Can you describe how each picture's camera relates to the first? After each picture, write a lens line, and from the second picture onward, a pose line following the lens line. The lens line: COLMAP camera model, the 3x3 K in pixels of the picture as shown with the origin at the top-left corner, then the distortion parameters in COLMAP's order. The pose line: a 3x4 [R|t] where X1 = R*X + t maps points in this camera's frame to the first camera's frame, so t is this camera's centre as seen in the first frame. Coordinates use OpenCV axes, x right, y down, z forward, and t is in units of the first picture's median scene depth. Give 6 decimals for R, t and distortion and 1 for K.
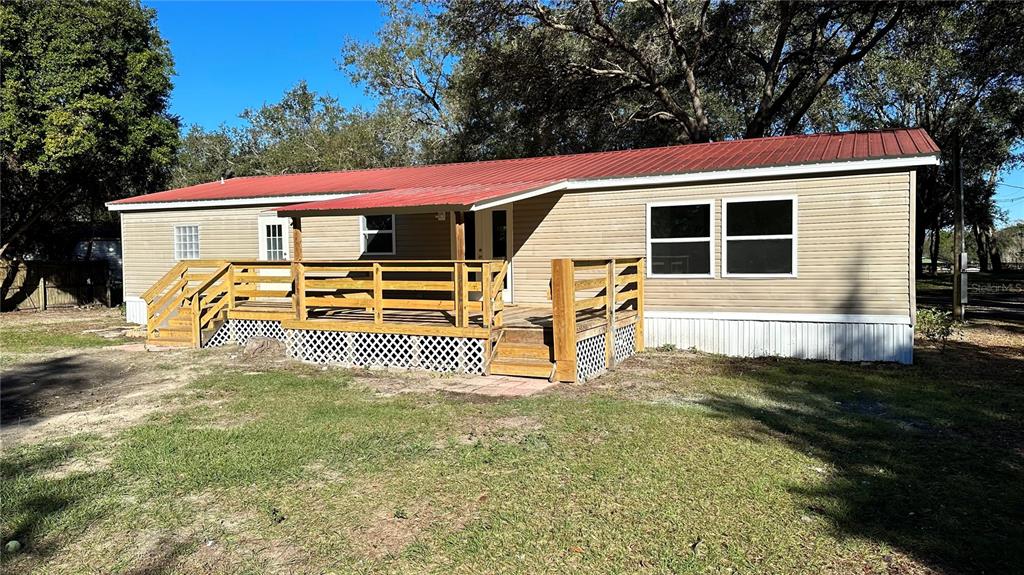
lens RADIAL K [[671.4, 0, 512.0], [0, 671.4, 287.5], [0, 0, 1]] dist [0.074882, -0.083506]
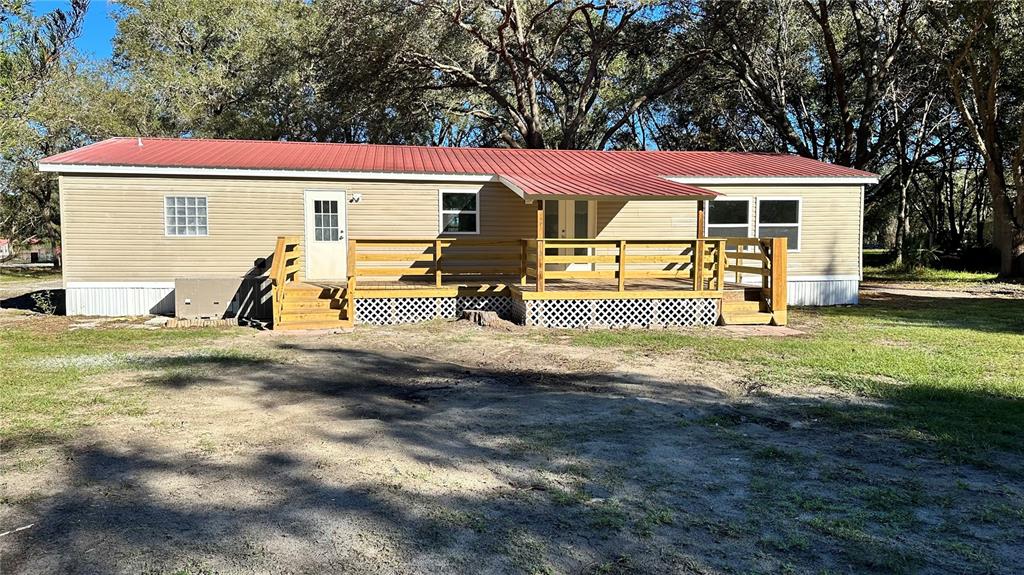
lens RADIAL K [[671.4, 0, 512.0], [0, 671.4, 287.5], [0, 0, 1]] dist [0.074882, -0.083506]
pose [[0.835276, -0.031691, 0.548916, -0.953267], [0.016720, 0.999340, 0.032253, 0.004266], [-0.549576, -0.017763, 0.835255, 0.093635]]
